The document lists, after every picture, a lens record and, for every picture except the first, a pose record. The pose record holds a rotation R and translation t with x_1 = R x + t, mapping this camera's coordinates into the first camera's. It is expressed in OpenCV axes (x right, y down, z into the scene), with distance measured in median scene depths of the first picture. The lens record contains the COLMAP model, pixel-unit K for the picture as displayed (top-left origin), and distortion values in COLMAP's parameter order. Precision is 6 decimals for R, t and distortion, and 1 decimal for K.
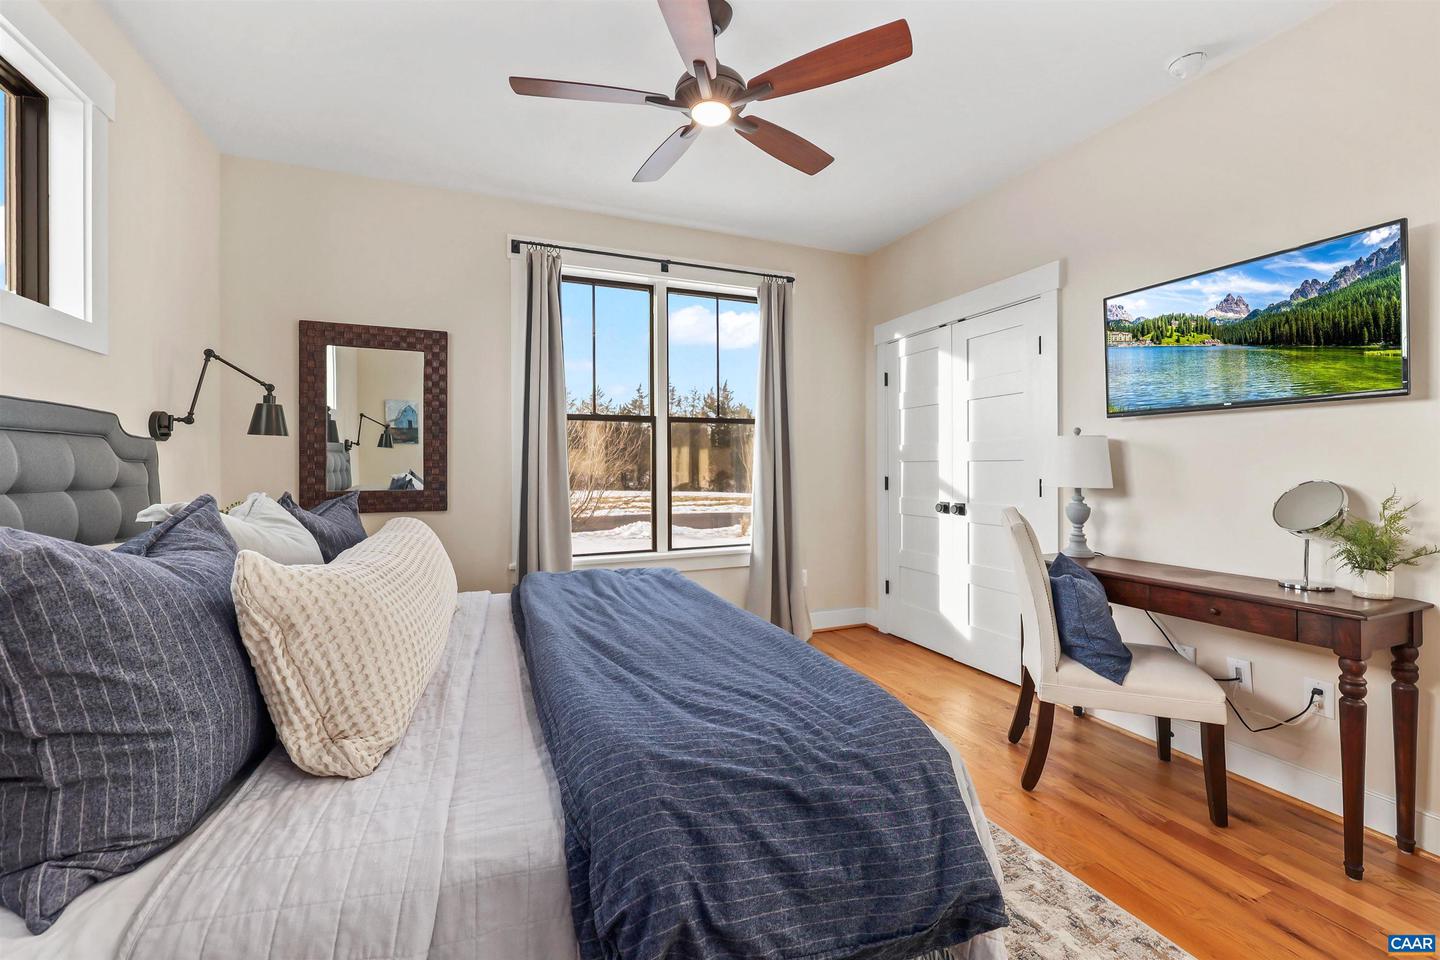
lens RADIAL K [[590.9, 0, 723.5], [0, 590.9, 473.1], [0, 0, 1]] dist [0.001498, -0.000955]
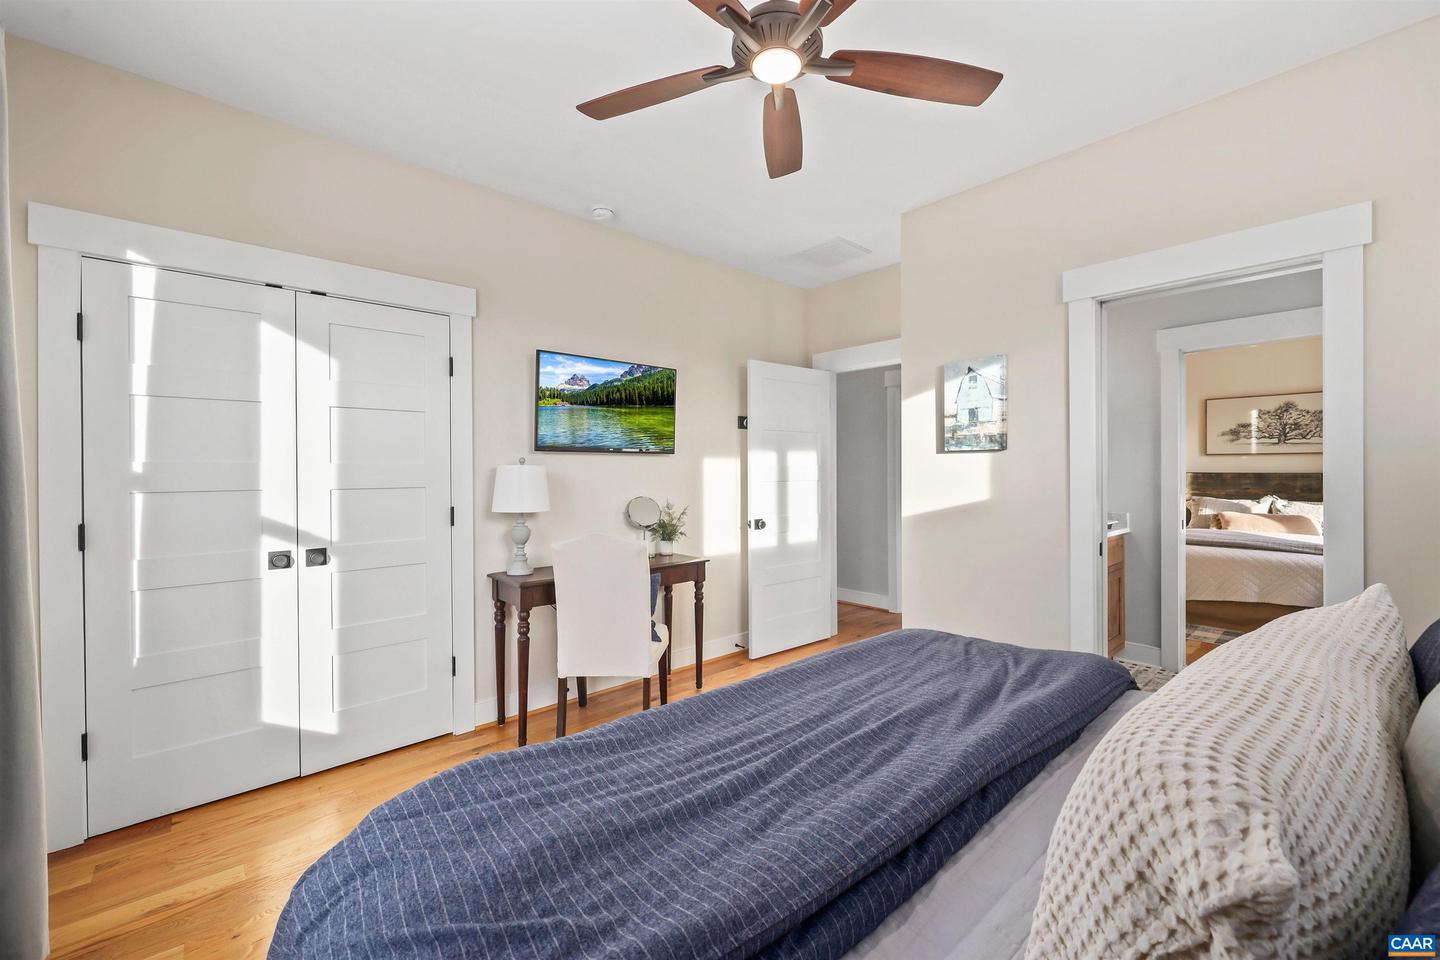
lens RADIAL K [[590.9, 0, 721.0], [0, 590.9, 469.7], [0, 0, 1]] dist [0.001498, -0.000955]
pose [[-0.340178, 0.001035, 0.940360, -0.430306], [0.014095, 0.999893, 0.003998, -0.039257], [-0.940255, 0.014615, -0.340156, 0.770526]]
